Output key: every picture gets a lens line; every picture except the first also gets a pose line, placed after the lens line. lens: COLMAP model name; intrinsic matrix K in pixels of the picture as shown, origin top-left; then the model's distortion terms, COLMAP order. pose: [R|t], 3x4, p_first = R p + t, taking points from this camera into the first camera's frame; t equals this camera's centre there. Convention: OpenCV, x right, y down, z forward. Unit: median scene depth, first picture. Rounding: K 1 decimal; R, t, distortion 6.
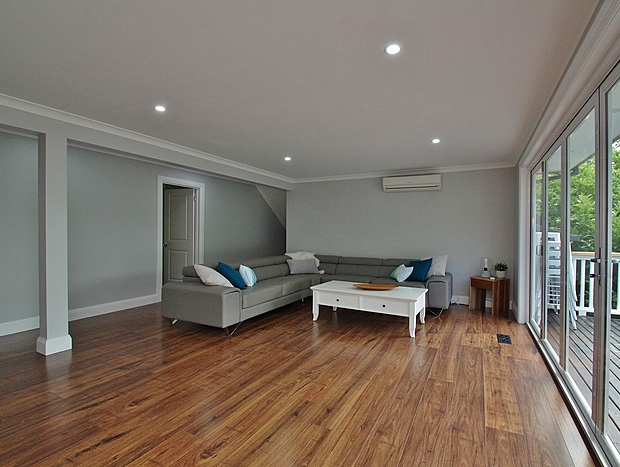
lens RADIAL K [[310.2, 0, 314.2], [0, 310.2, 235.0], [0, 0, 1]] dist [-0.000049, -0.000231]
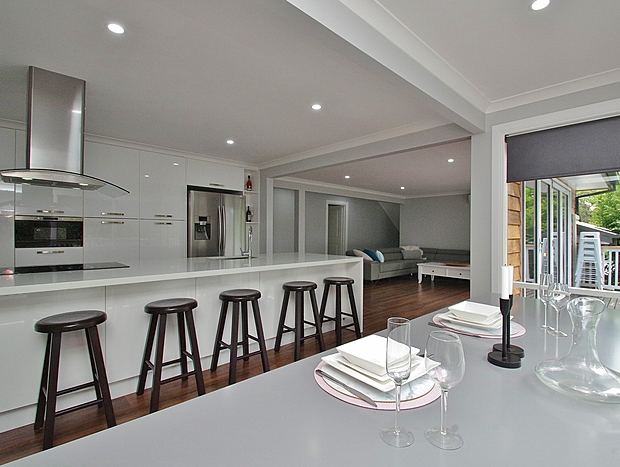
lens RADIAL K [[310.2, 0, 314.2], [0, 310.2, 235.0], [0, 0, 1]] dist [-0.000049, -0.000231]
pose [[0.947474, 0.008367, -0.319724, -0.003109], [-0.008347, 0.999964, 0.001434, 0.004619], [0.319724, 0.001310, 0.947510, -0.732039]]
